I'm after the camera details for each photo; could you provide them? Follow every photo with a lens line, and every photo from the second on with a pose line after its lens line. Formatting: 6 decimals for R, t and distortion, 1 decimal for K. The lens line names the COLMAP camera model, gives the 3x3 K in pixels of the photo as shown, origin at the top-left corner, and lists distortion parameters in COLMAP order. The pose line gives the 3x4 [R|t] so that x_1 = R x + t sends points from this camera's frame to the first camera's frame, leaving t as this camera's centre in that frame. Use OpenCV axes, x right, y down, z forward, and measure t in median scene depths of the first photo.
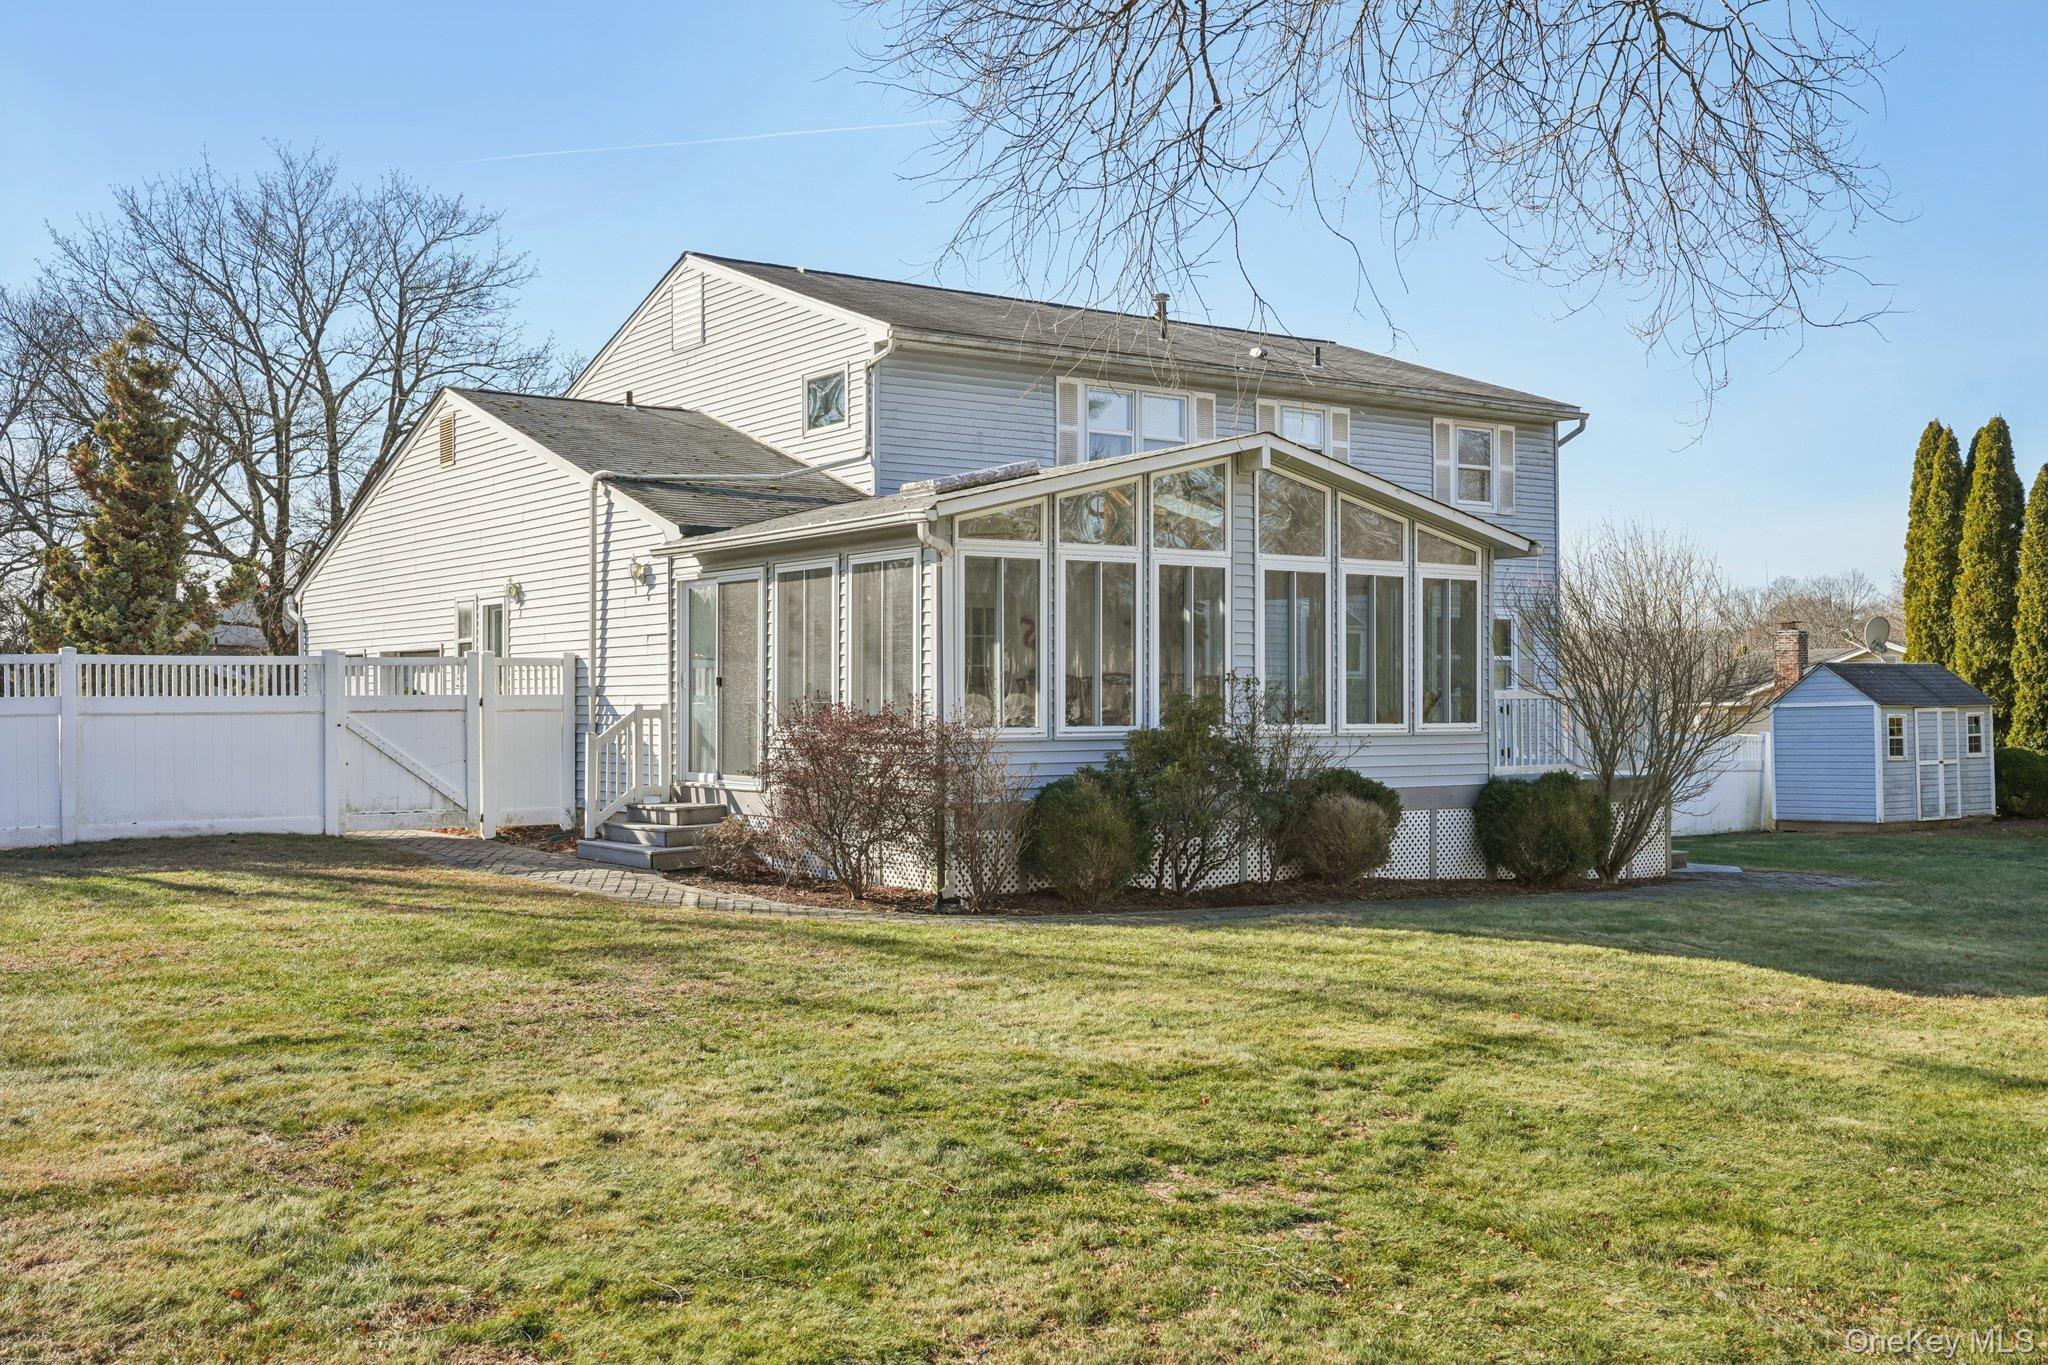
lens RADIAL K [[2037.7, 0, 1024.0], [0, 2037.7, 682.5], [0, 0, 1]] dist [-0.009331, -0.009153]
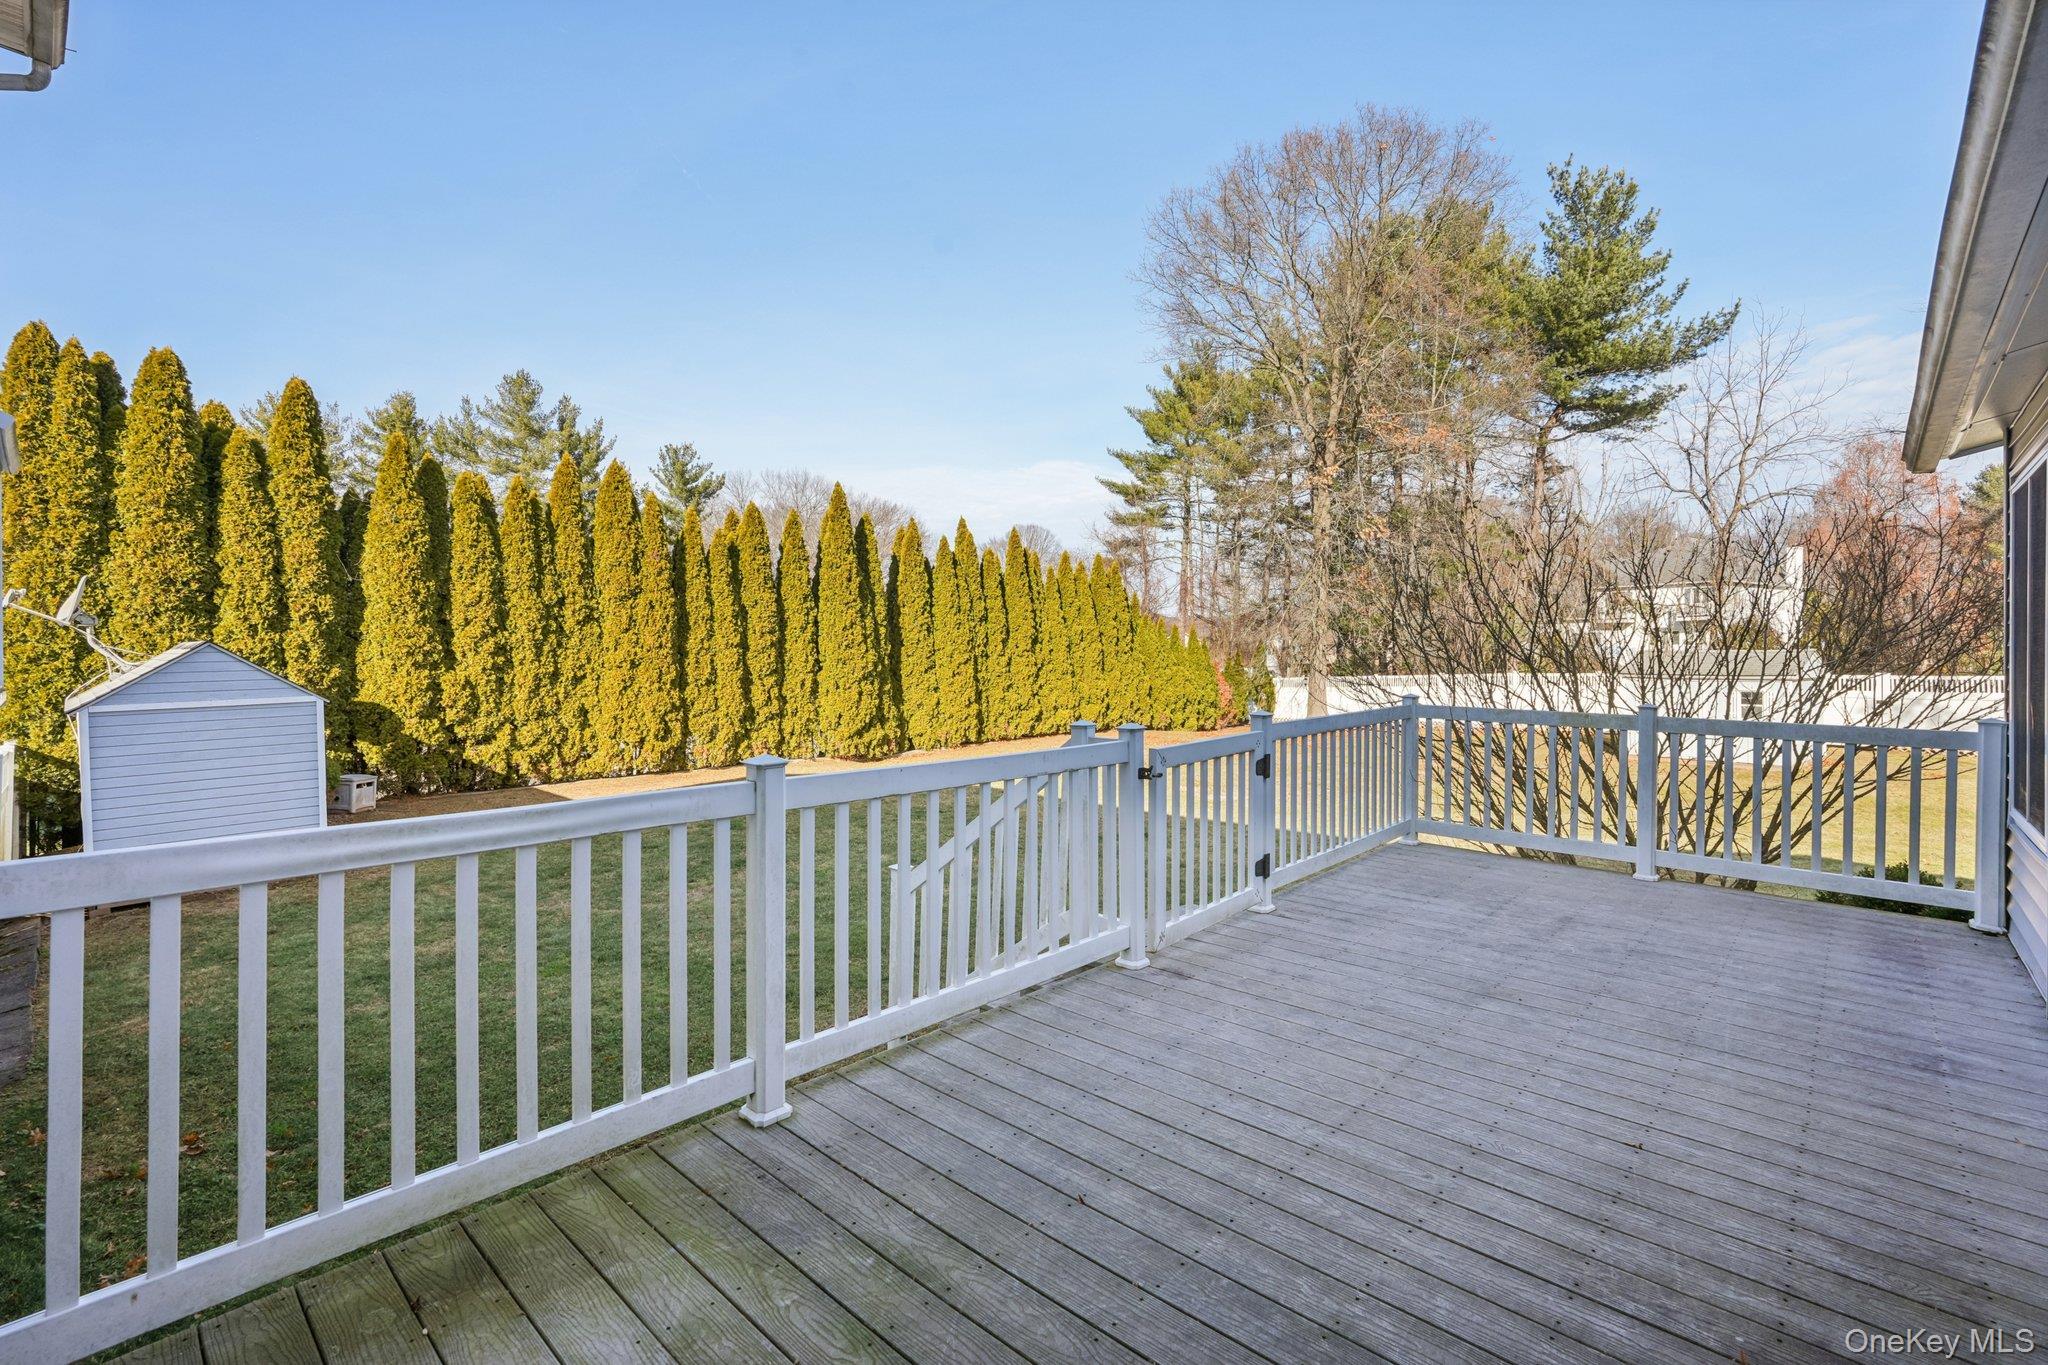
lens RADIAL K [[905.4, 0, 1024.4], [0, 905.4, 655.2], [0, 0, 1]] dist [-0.001010, 0.000293]
pose [[-0.202478, 0.000704, 0.979286, 0.041097], [-0.007034, 0.999973, -0.002173, -0.006008], [-0.979261, -0.007329, -0.202468, 0.738253]]
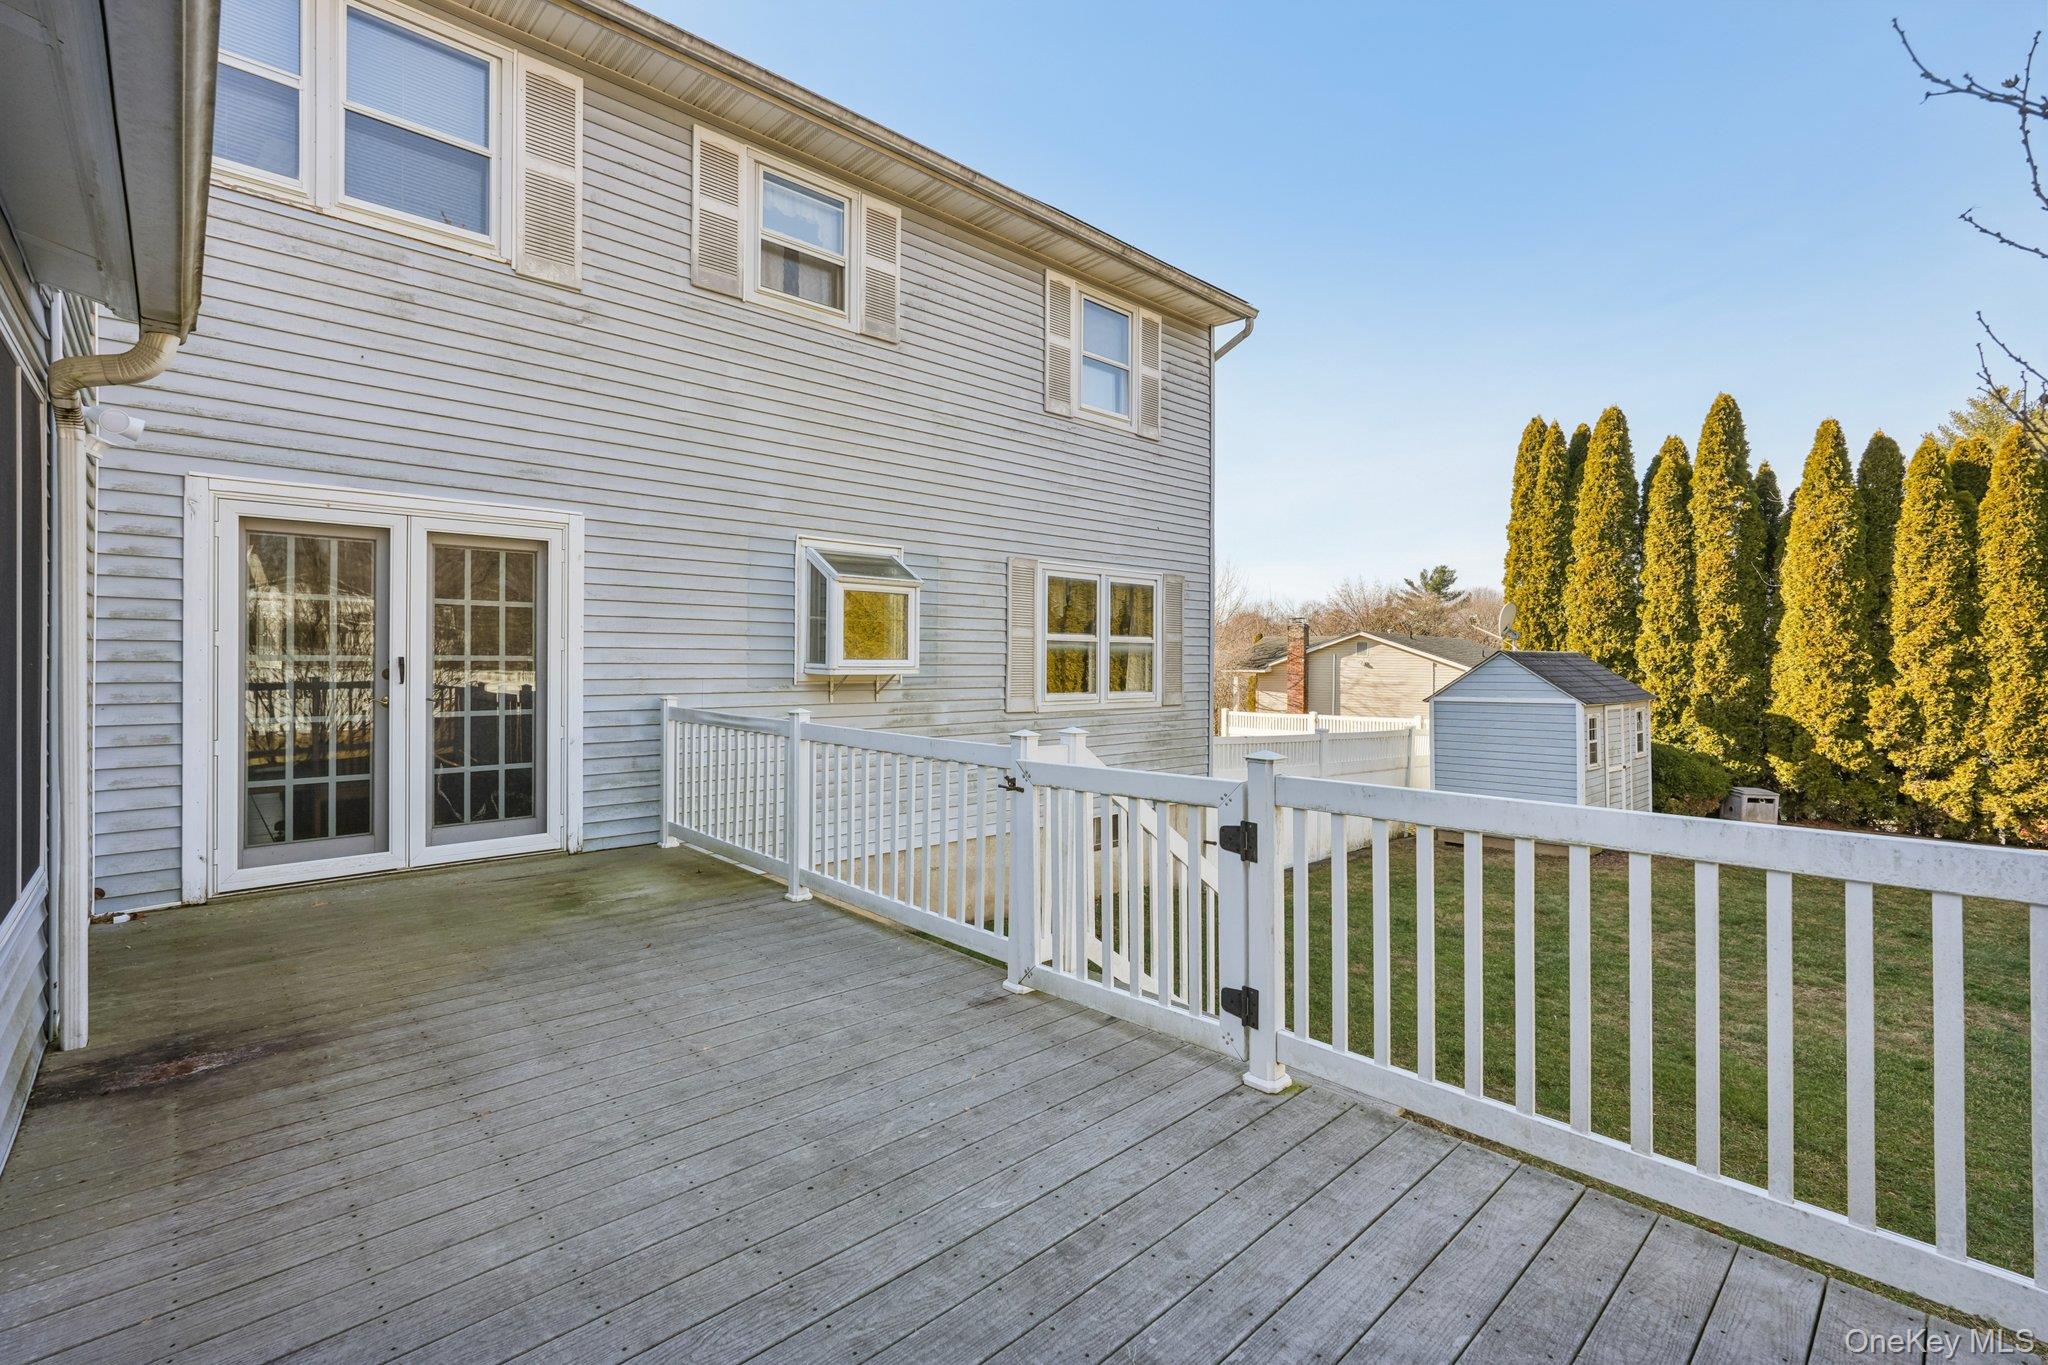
lens RADIAL K [[914.5, 0, 1022.6], [0, 914.5, 648.8], [0, 0, 1]] dist [-0.001580, -0.000284]
pose [[0.990321, 0.014250, 0.138064, 0.130911], [-0.014482, 0.999895, 0.000675, -0.007337], [-0.138039, -0.002668, 0.990423, 0.600974]]
